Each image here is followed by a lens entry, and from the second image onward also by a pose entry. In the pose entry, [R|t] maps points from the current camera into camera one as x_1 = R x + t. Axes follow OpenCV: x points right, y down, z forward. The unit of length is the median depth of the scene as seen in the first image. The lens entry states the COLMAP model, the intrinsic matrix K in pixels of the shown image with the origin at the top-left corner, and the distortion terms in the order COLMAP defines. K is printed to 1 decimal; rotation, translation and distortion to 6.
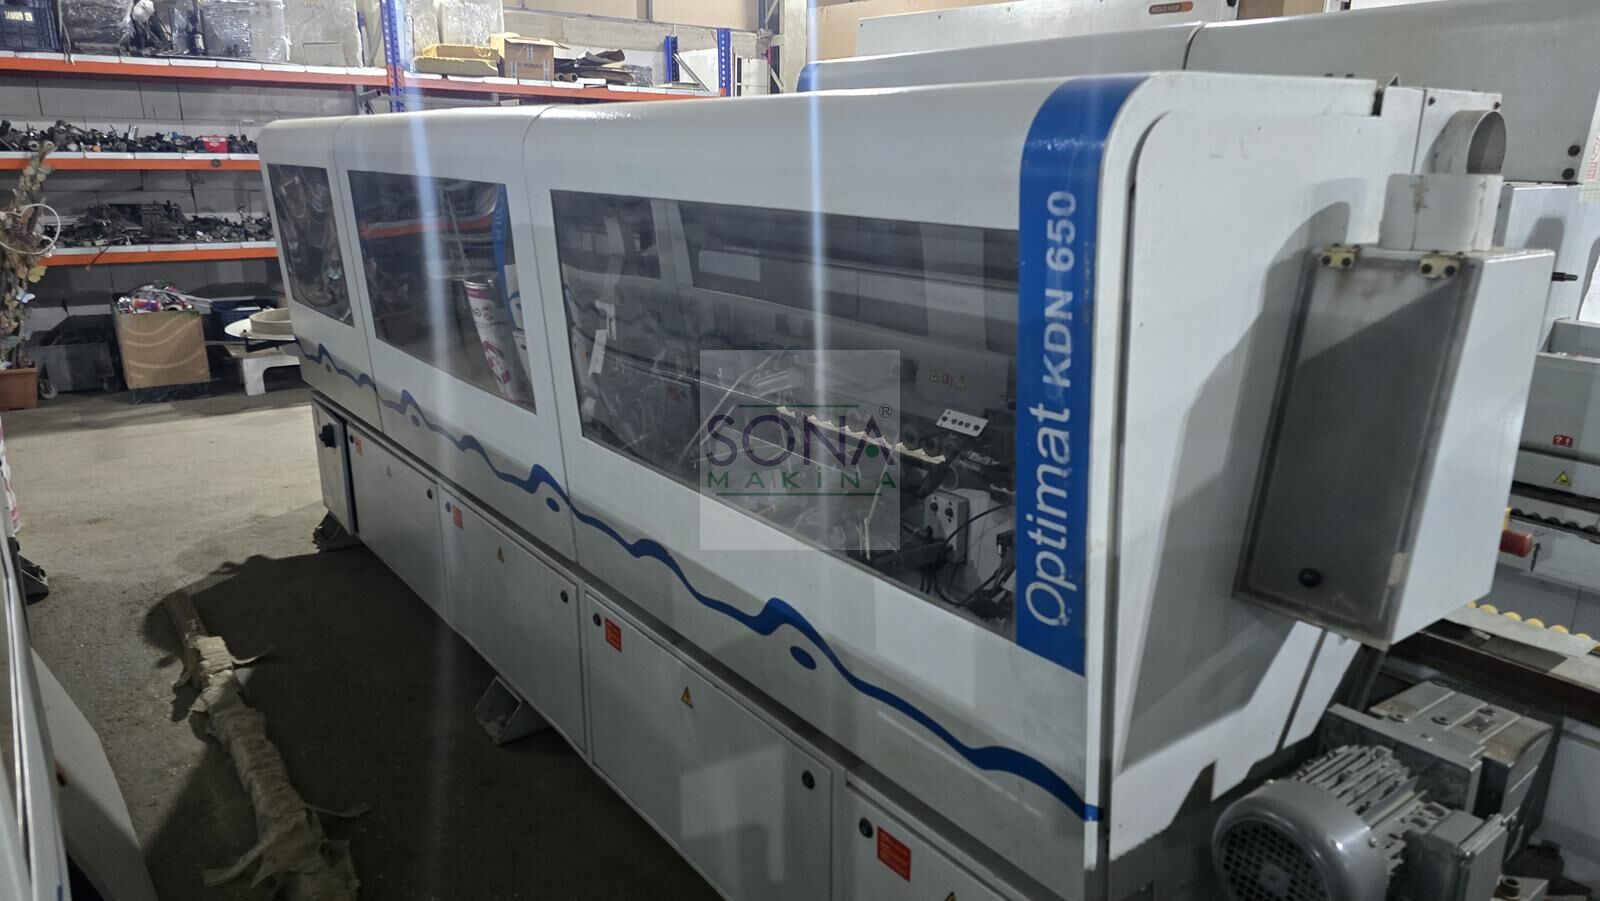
lens RADIAL K [[1064.0, 0, 800.2], [0, 1064.0, 456.9], [0, 0, 1]] dist [0.049560, -0.031003]
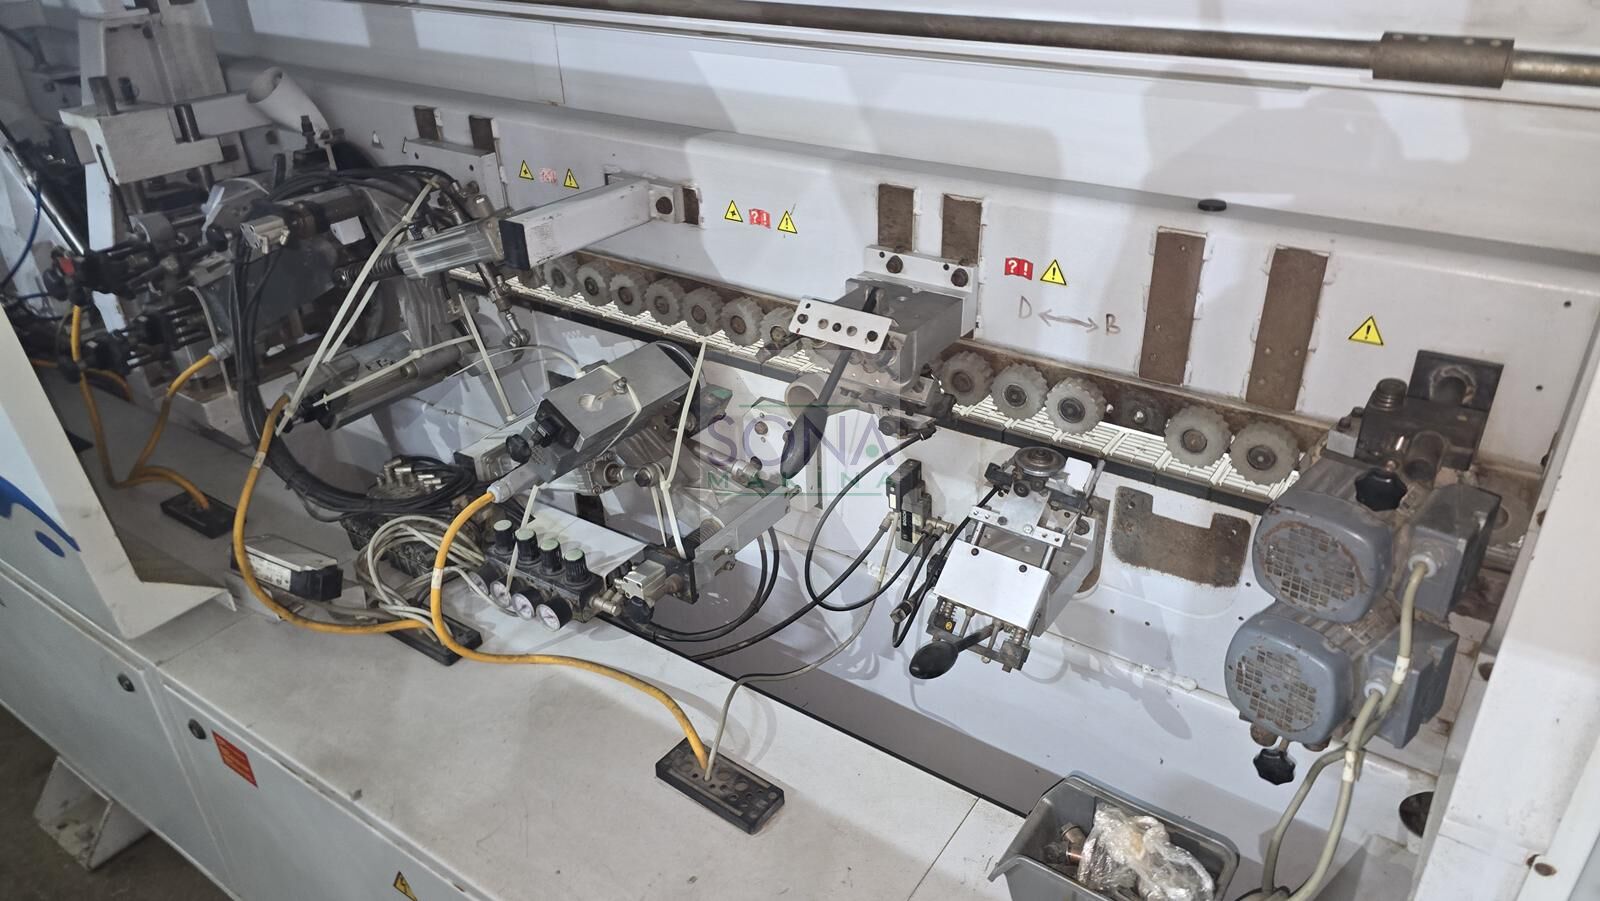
lens RADIAL K [[1064.0, 0, 811.6], [0, 1064.0, 440.7], [0, 0, 1]] dist [0.049560, -0.031003]
pose [[0.945209, -0.178181, 0.273554, -0.015963], [0.113032, 0.964712, 0.237811, -0.088002], [-0.306274, -0.193861, 0.931995, 0.408292]]
